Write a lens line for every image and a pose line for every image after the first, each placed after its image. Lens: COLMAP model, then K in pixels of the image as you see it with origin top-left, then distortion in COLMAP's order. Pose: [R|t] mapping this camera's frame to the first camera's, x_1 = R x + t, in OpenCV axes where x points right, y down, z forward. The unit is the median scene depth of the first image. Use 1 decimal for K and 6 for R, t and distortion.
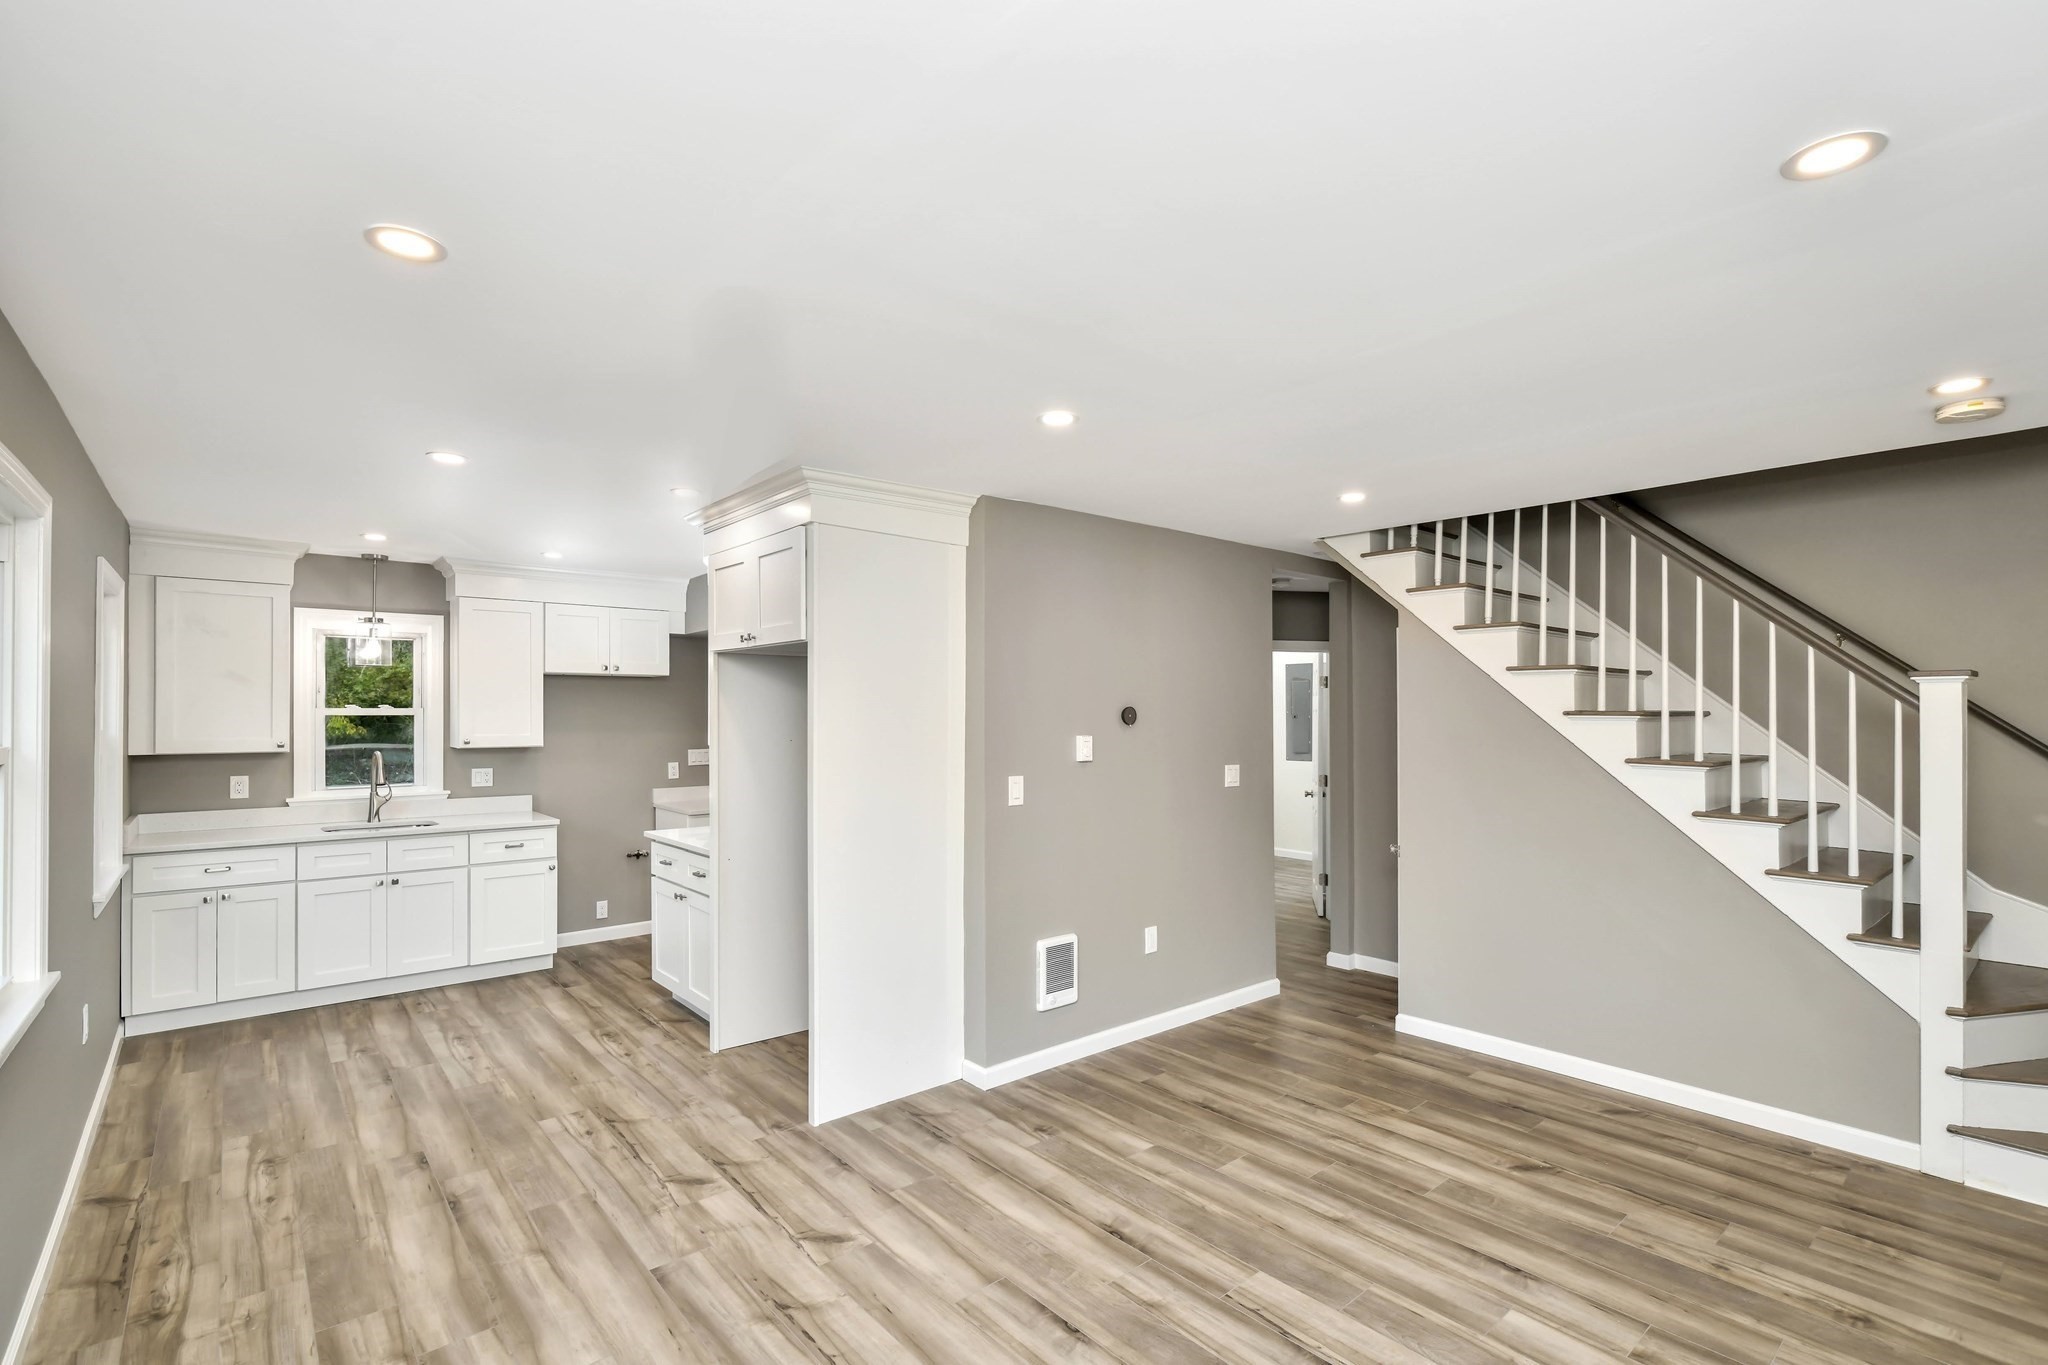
lens RADIAL K [[955.2, 0, 1051.6], [0, 955.2, 714.0], [0, 0, 1]] dist [-0.024831, 0.005016]
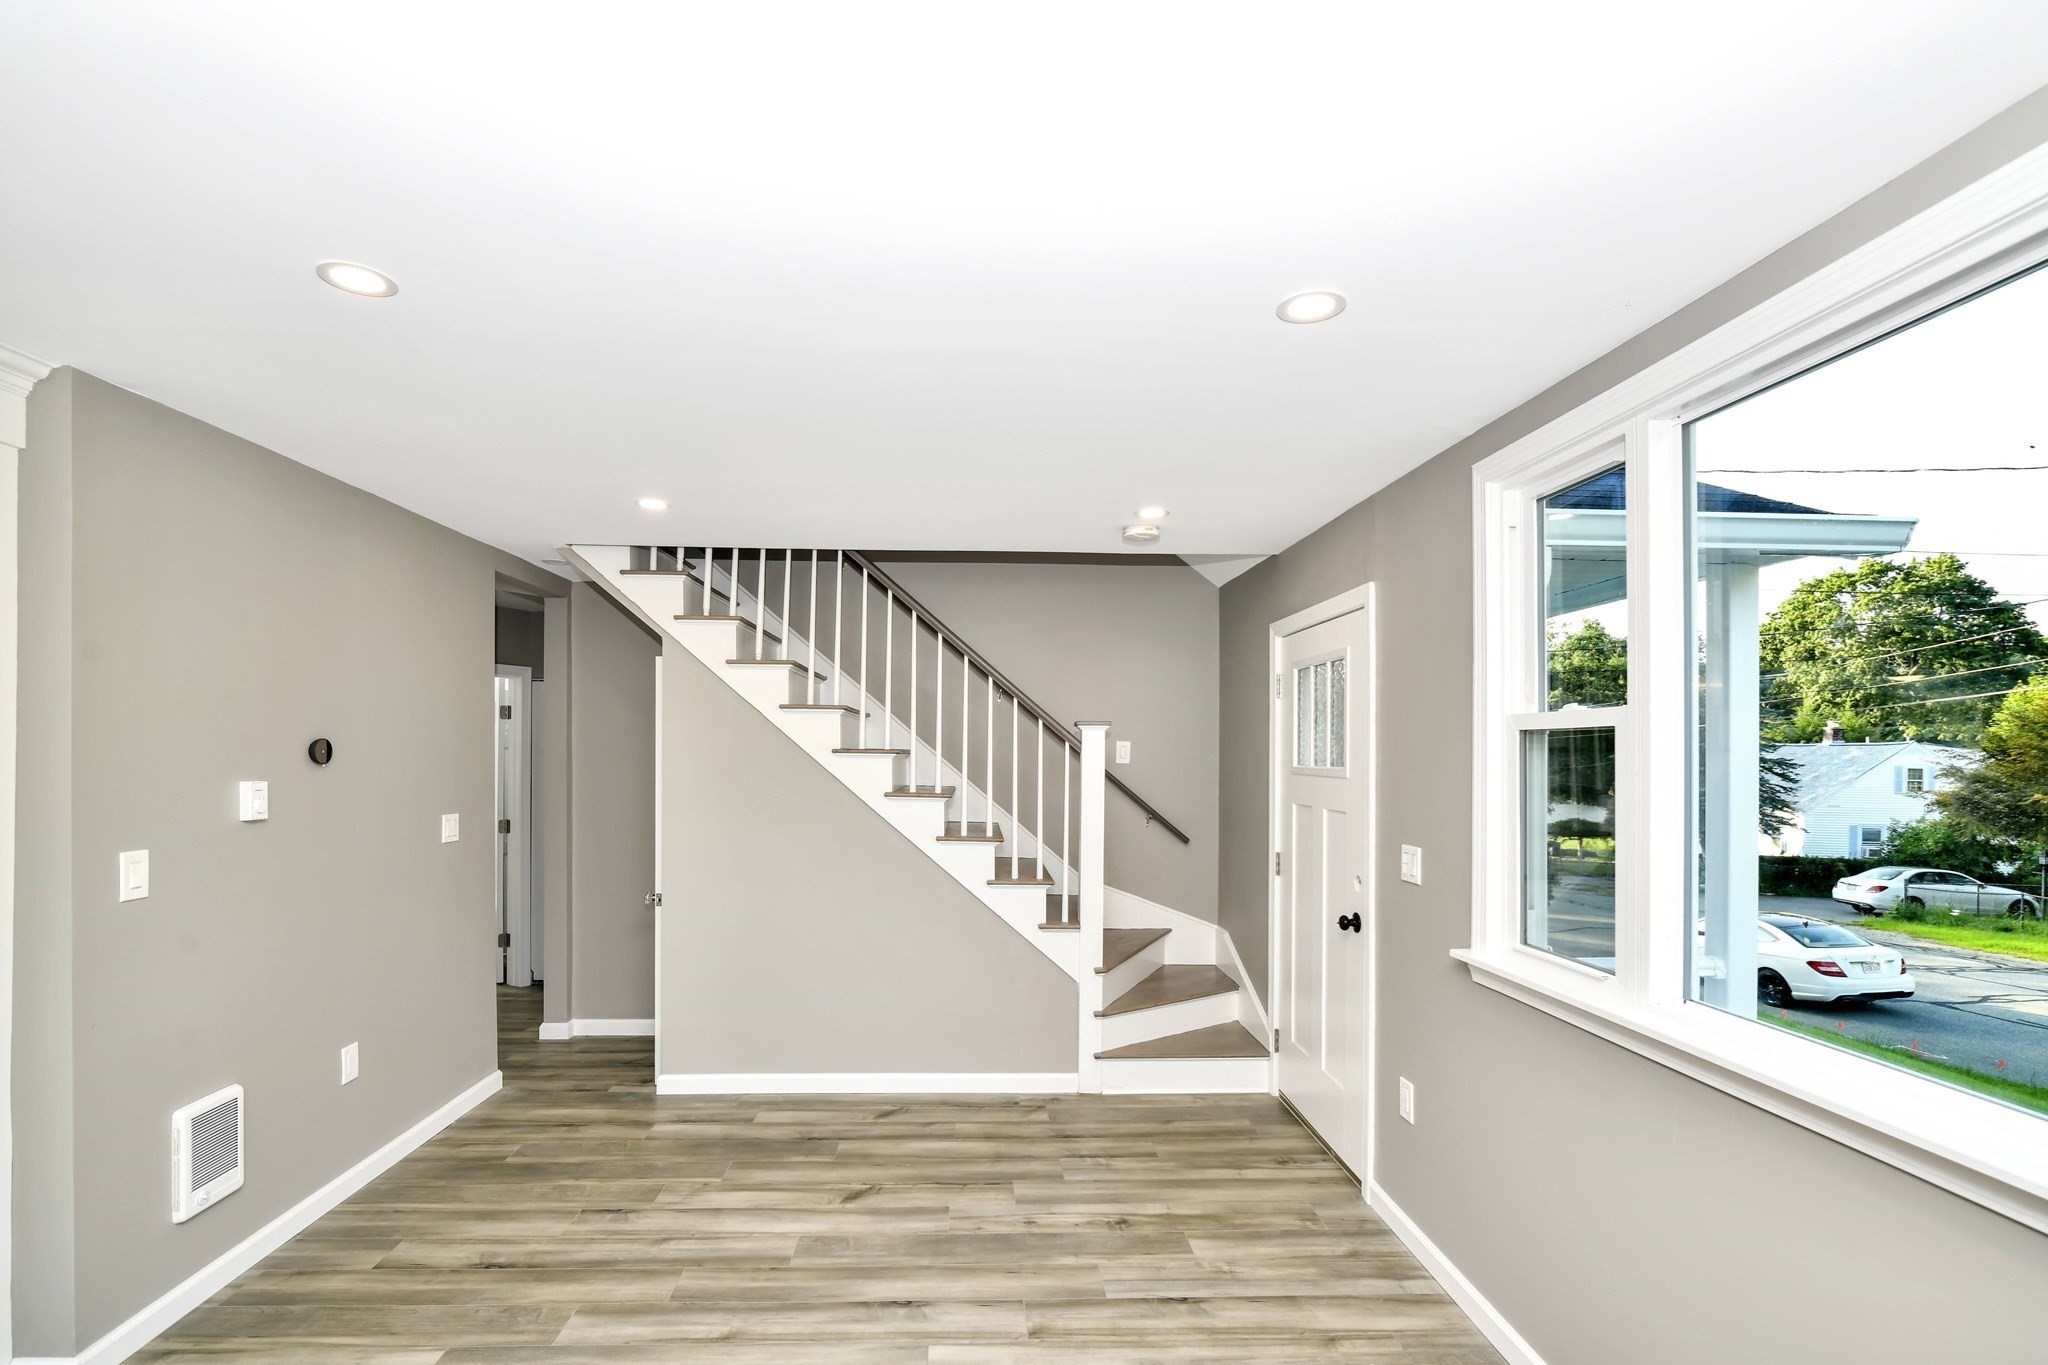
lens RADIAL K [[920.7, 0, 1010.5], [0, 920.7, 757.2], [0, 0, 1]] dist [-0.014277, 0.001547]
pose [[0.627927, 0.000424, 0.778272, -0.135961], [-0.005286, 0.999979, 0.003720, 0.000867], [-0.778255, -0.006450, 0.627916, 0.205265]]
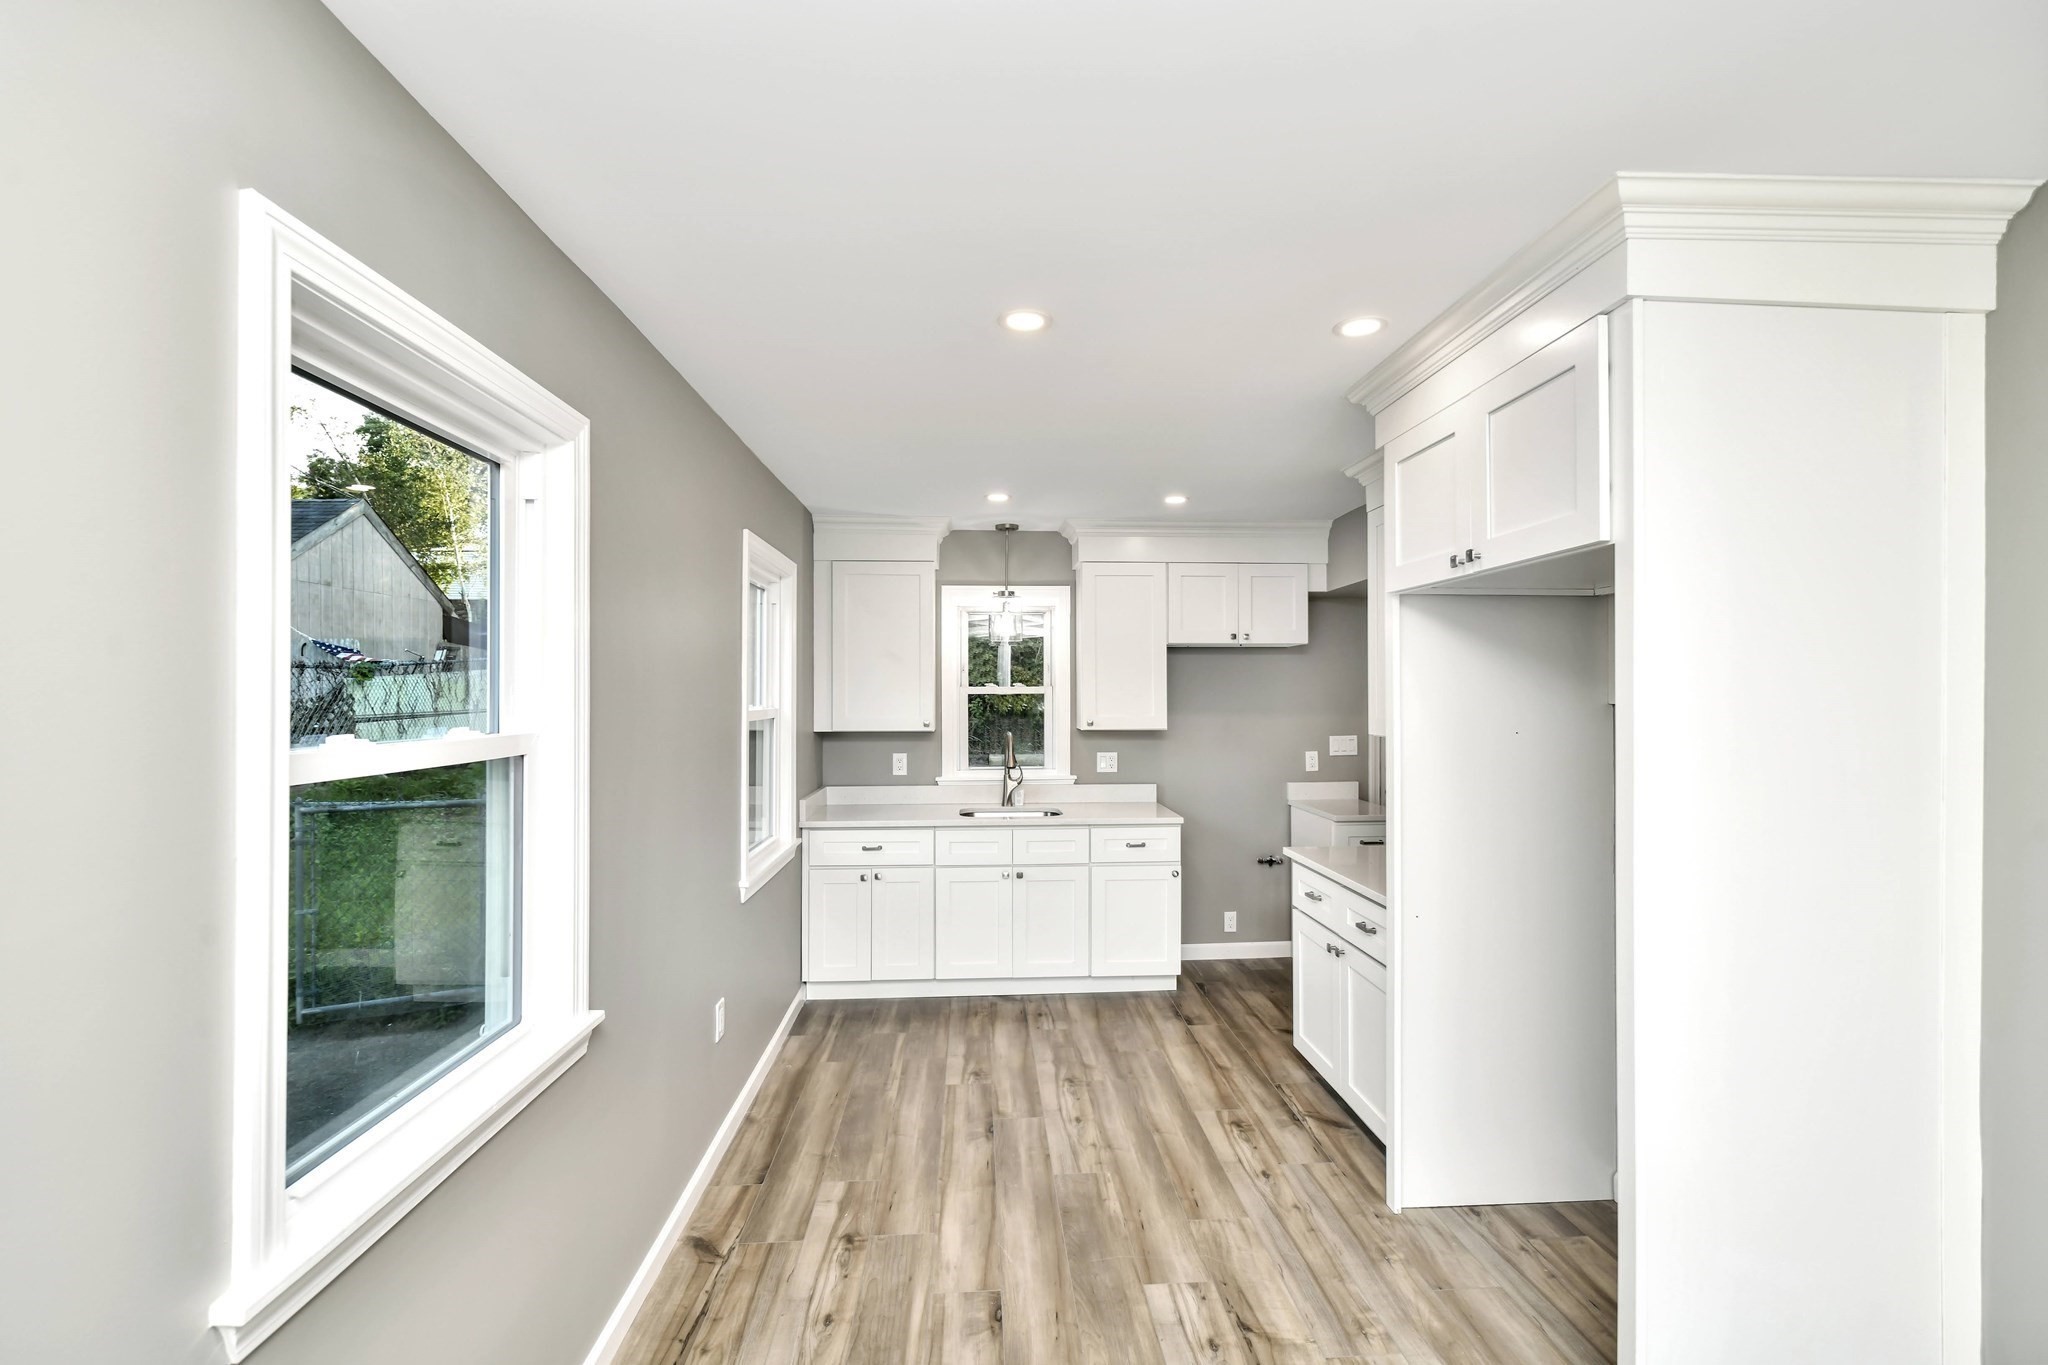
lens RADIAL K [[920.7, 0, 1037.1], [0, 920.7, 689.4], [0, 0, 1]] dist [-0.014277, 0.001547]
pose [[0.798468, -0.004894, -0.602018, -0.187968], [0.001655, 0.999981, -0.005935, 0.003753], [0.602036, 0.003743, 0.798460, 0.387717]]
